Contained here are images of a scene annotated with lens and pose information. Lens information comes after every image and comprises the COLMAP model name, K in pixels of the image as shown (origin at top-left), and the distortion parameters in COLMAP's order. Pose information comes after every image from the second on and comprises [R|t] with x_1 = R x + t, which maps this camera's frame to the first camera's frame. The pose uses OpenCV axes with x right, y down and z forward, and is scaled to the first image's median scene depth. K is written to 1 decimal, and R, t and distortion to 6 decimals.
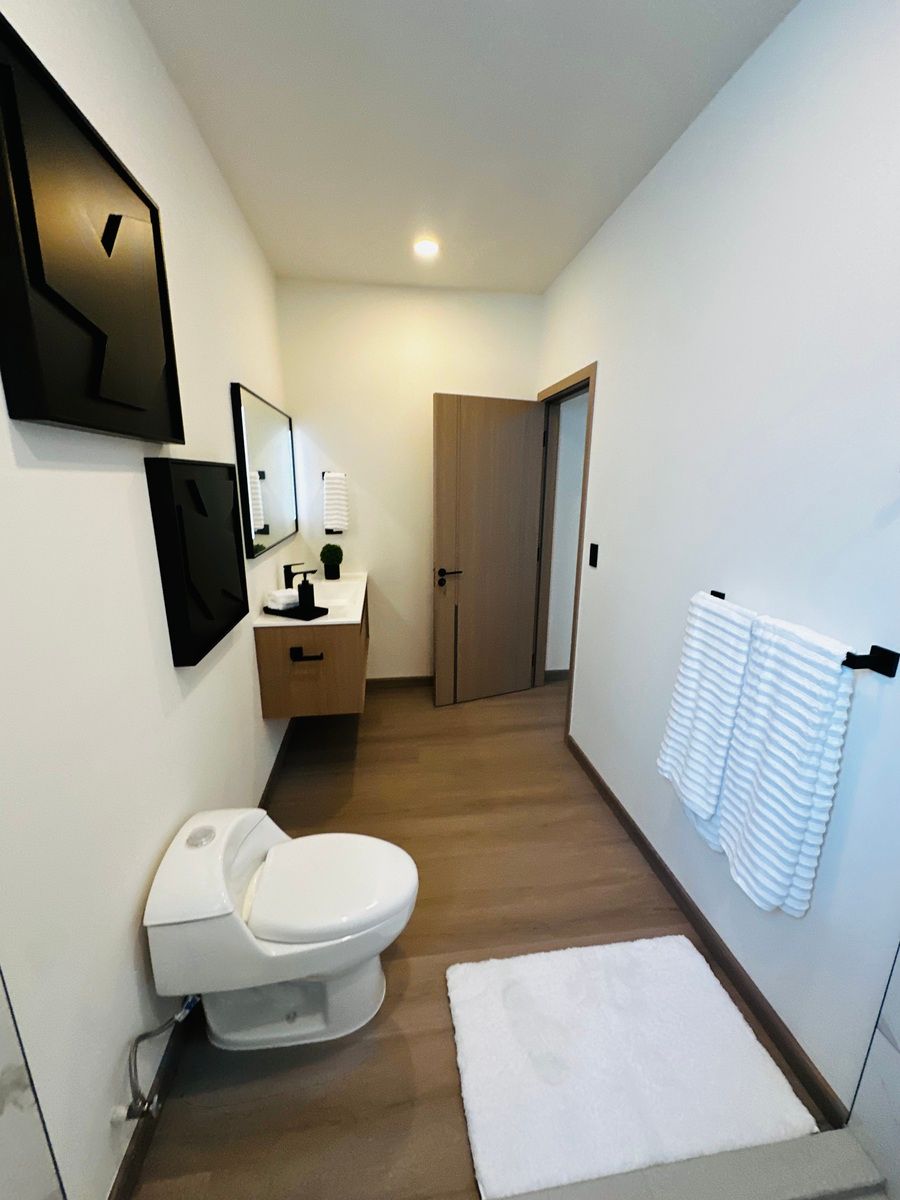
lens RADIAL K [[479.6, 0, 451.9], [0, 479.6, 598.6], [0, 0, 1]] dist [-0.005581, 0.001568]
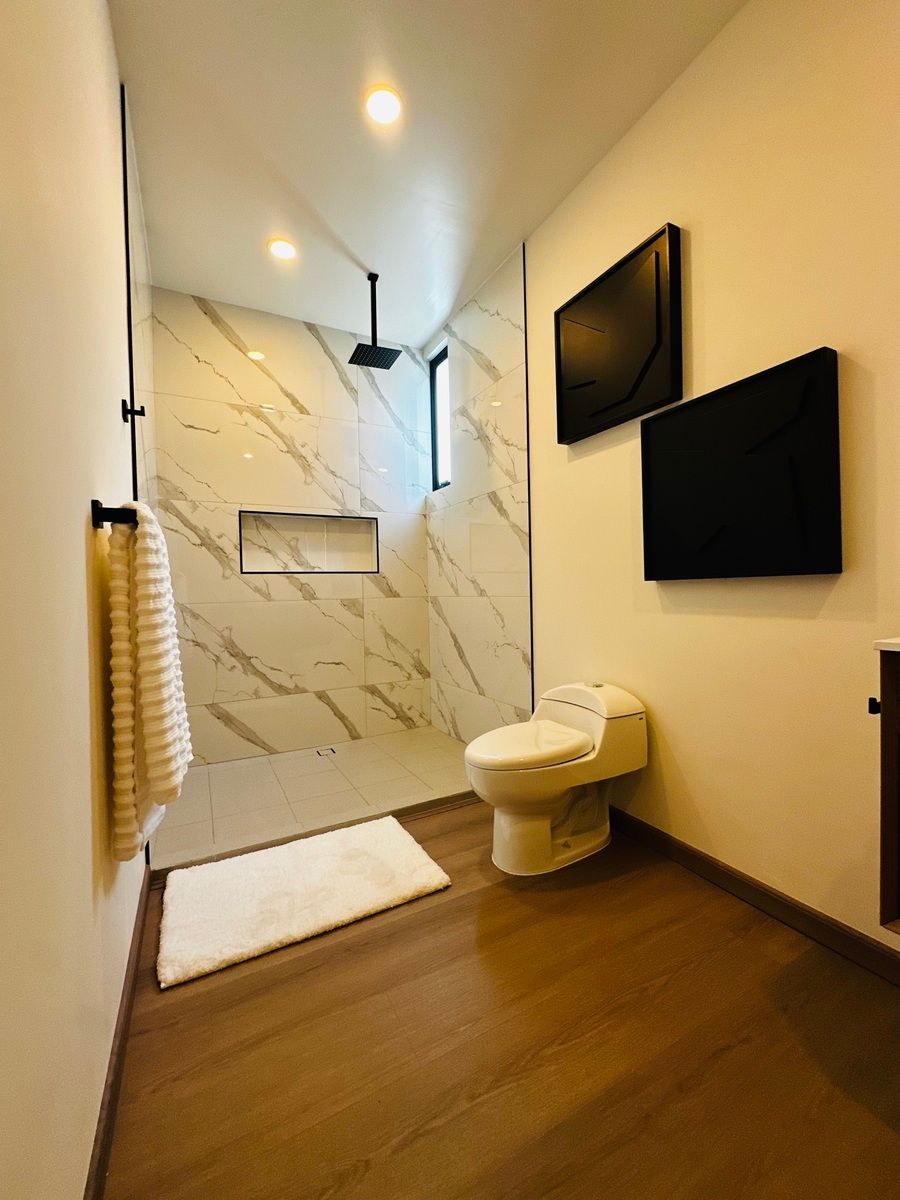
lens RADIAL K [[479.6, 0, 450.8], [0, 479.6, 598.8], [0, 0, 1]] dist [-0.005581, 0.001568]
pose [[-0.940527, 0.020178, -0.339118, 0.217634], [-0.065828, 0.968489, 0.240198, -0.048442], [0.333279, 0.248236, -0.909563, 1.183077]]
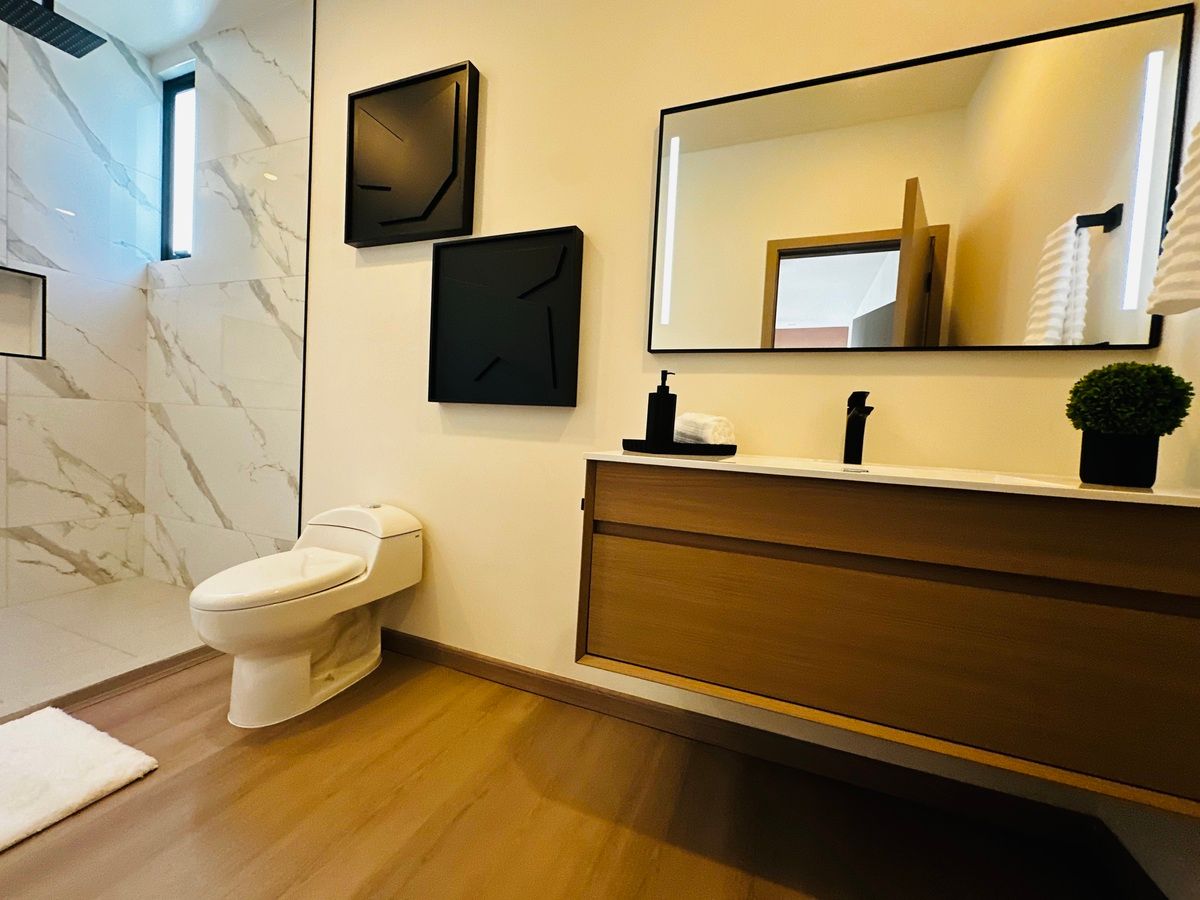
lens RADIAL K [[479.6, 0, 599.7], [0, 479.6, 448.9], [0, 0, 1]] dist [-0.005581, 0.001568]
pose [[-0.499840, 0.003259, -0.866112, 0.205453], [-0.263597, 0.951983, 0.155706, -0.035418], [0.825031, 0.306133, -0.474980, 1.210281]]
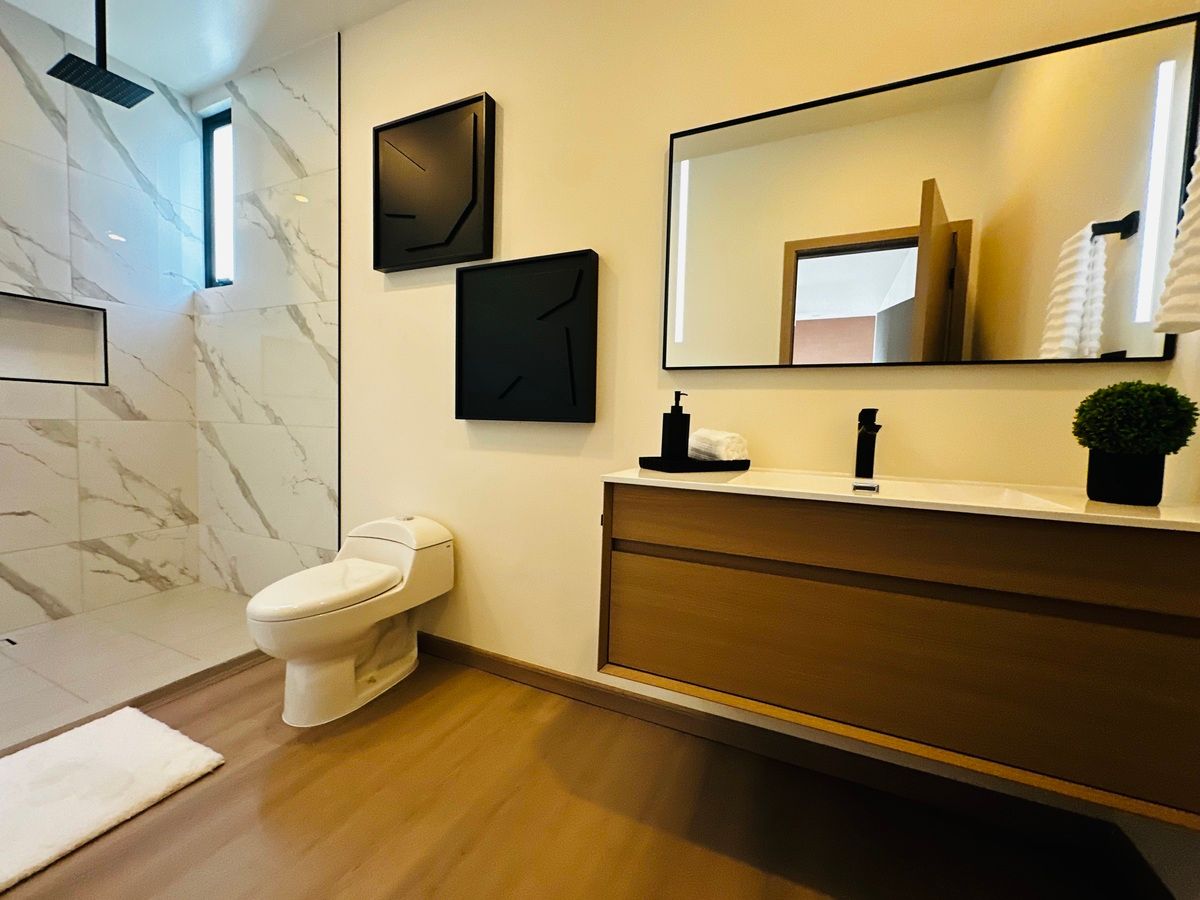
lens RADIAL K [[479.6, 0, 599.3], [0, 479.6, 448.4], [0, 0, 1]] dist [-0.005581, 0.001568]
pose [[-0.543469, 0.025372, -0.839046, 0.225954], [-0.233772, 0.955426, 0.180311, -0.070956], [0.806221, 0.294139, -0.513313, 1.221728]]
